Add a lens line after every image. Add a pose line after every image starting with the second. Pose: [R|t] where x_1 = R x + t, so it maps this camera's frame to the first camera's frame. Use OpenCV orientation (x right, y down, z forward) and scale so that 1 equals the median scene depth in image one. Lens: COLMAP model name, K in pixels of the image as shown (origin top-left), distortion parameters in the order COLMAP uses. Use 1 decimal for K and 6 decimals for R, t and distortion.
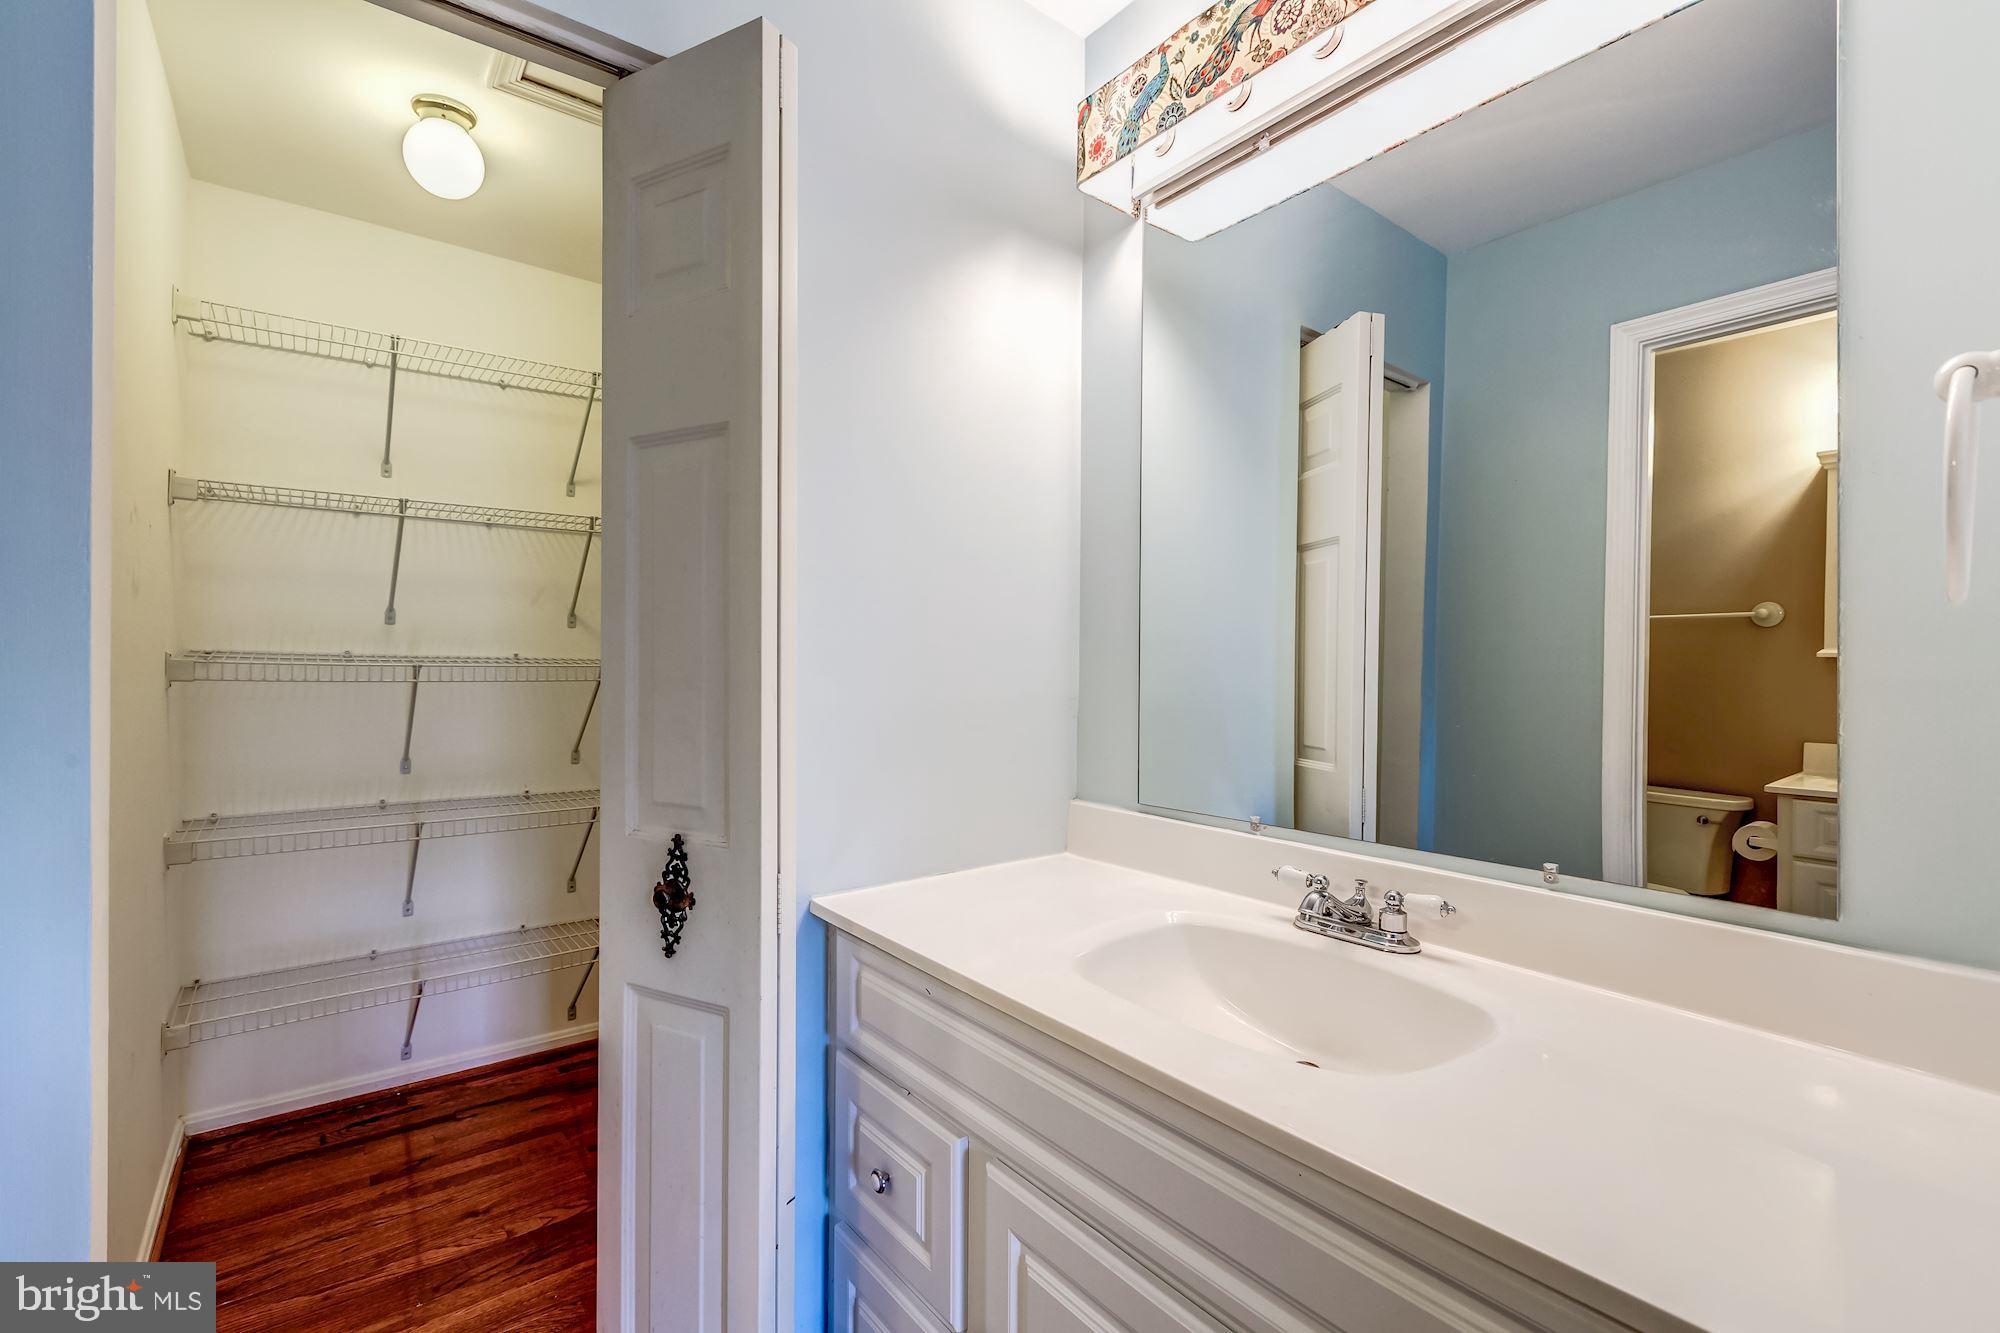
lens RADIAL K [[888.4, 0, 1002.7], [0, 888.4, 668.7], [0, 0, 1]] dist [0.000011, 0.001900]
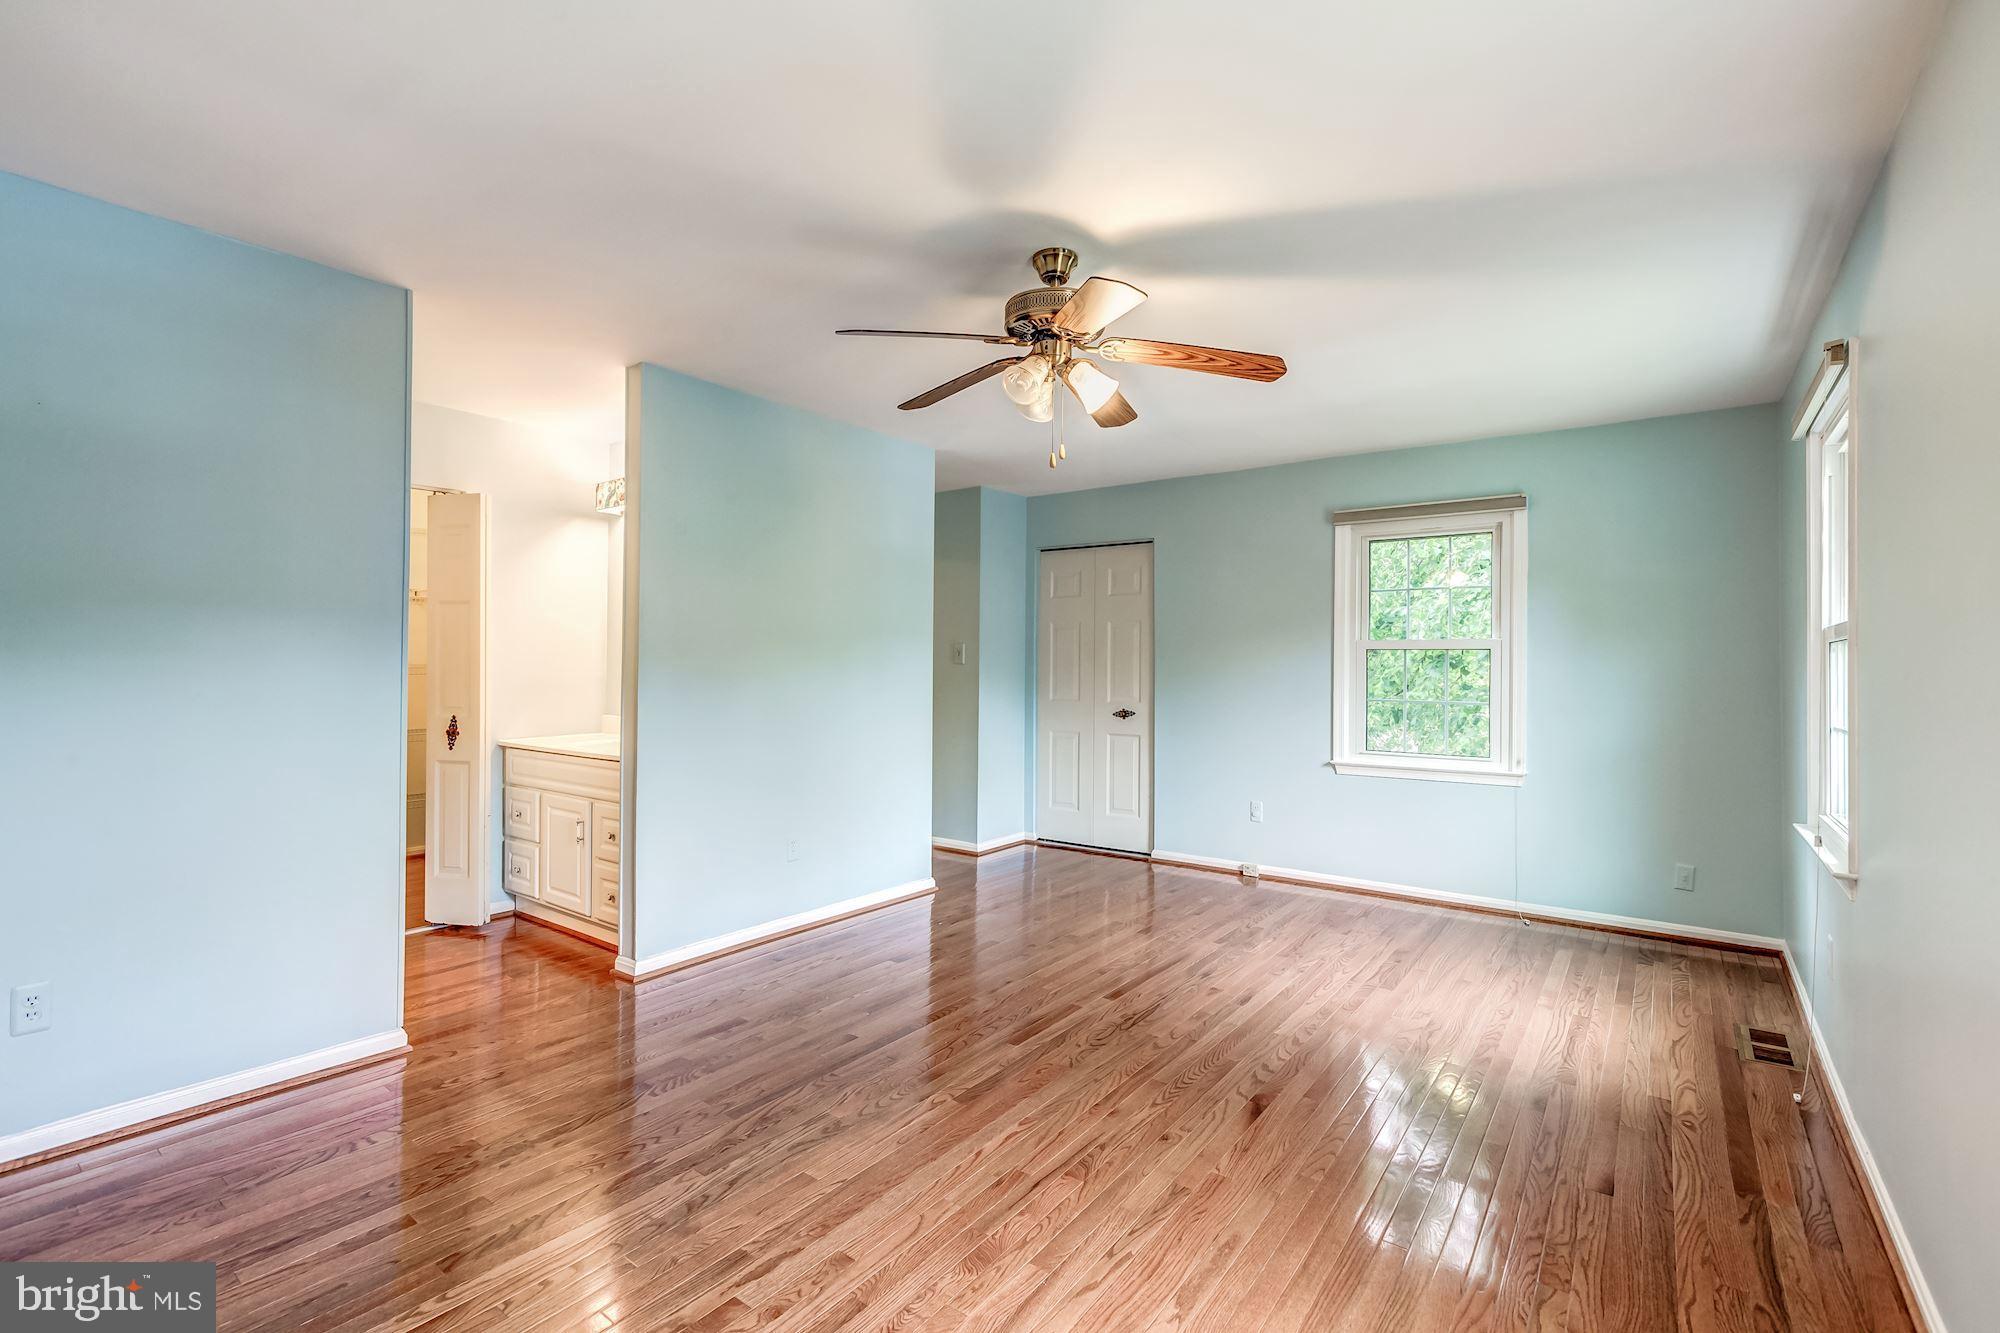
lens RADIAL K [[888.4, 0, 994.0], [0, 888.4, 663.0], [0, 0, 1]] dist [0.000011, 0.001900]
pose [[0.967497, 0.002071, 0.252876, 0.735254], [-0.000388, 0.999977, -0.006705, 0.006407], [-0.252884, 0.006389, 0.967476, -2.662450]]
